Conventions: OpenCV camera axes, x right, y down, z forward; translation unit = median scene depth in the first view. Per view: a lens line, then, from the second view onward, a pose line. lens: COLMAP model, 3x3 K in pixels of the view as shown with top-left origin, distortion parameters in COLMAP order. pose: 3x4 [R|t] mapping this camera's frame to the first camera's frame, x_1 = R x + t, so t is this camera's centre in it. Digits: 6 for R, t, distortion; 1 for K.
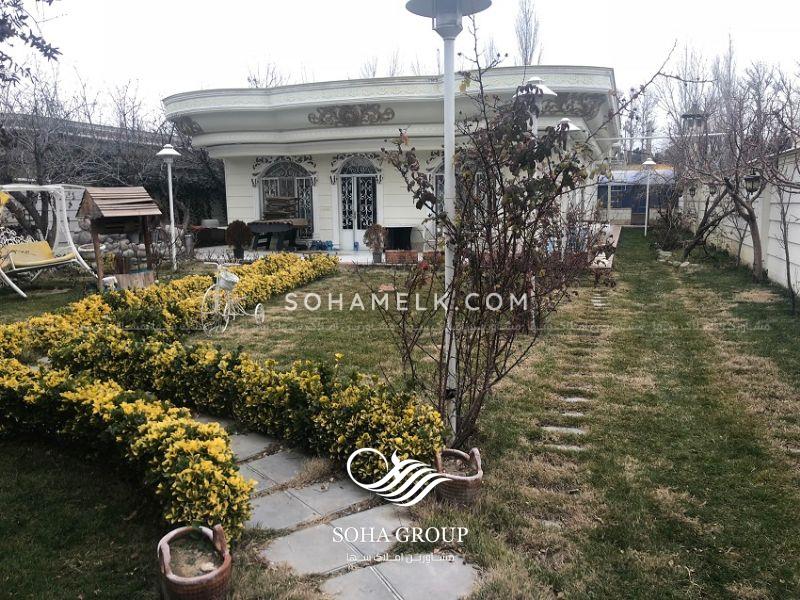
lens RADIAL K [[652.9, 0, 411.2], [0, 652.9, 298.3], [0, 0, 1]] dist [0.027145, -0.017099]
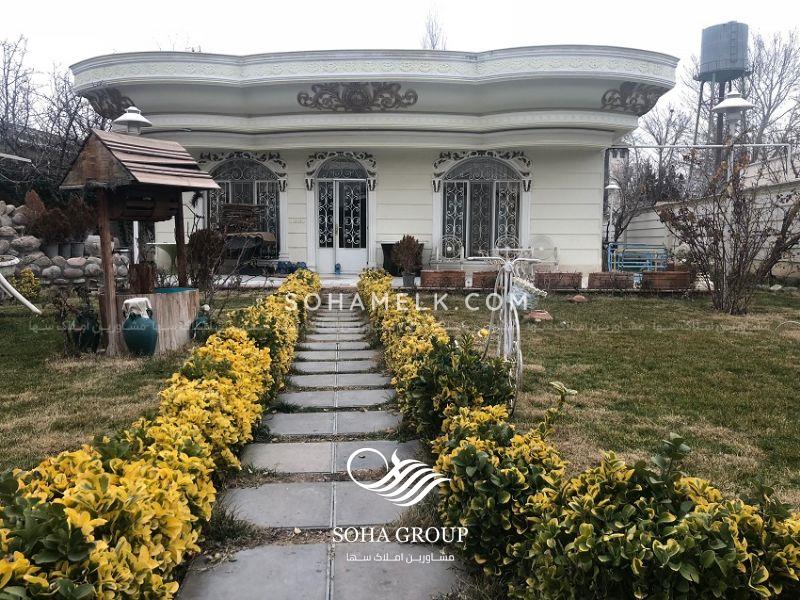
lens RADIAL K [[652.9, 0, 413.2], [0, 652.9, 296.0], [0, 0, 1]] dist [0.027145, -0.017099]
pose [[0.970304, -0.002243, 0.241877, -0.203097], [0.016881, 0.998147, -0.058462, 0.000289], [-0.241297, 0.060809, 0.968544, 0.236355]]
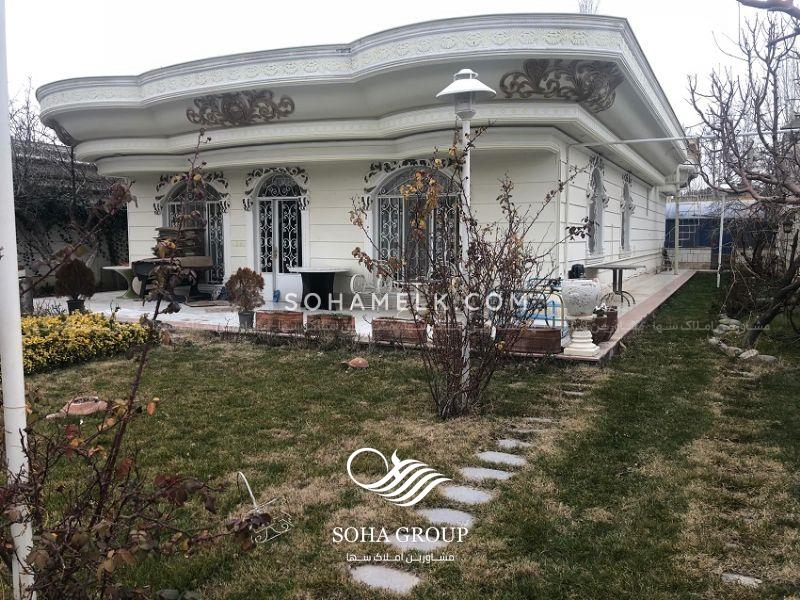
lens RADIAL K [[652.9, 0, 402.1], [0, 652.9, 295.8], [0, 0, 1]] dist [0.027145, -0.017099]
pose [[0.988654, 0.026584, -0.147841, 0.172855], [-0.034764, 0.997988, -0.053021, -0.050841], [0.146134, 0.057559, 0.987589, 0.337391]]
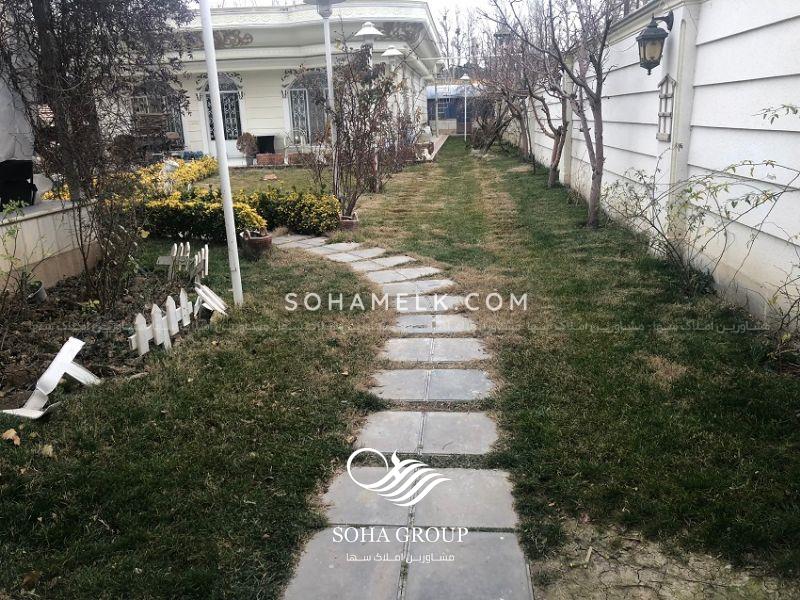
lens RADIAL K [[652.9, 0, 401.0], [0, 652.9, 293.5], [0, 0, 1]] dist [0.027145, -0.017099]
pose [[0.974452, -0.082376, 0.208942, -0.046514], [0.058427, 0.991255, 0.118318, 0.049020], [-0.216861, -0.103087, 0.970744, -0.244575]]
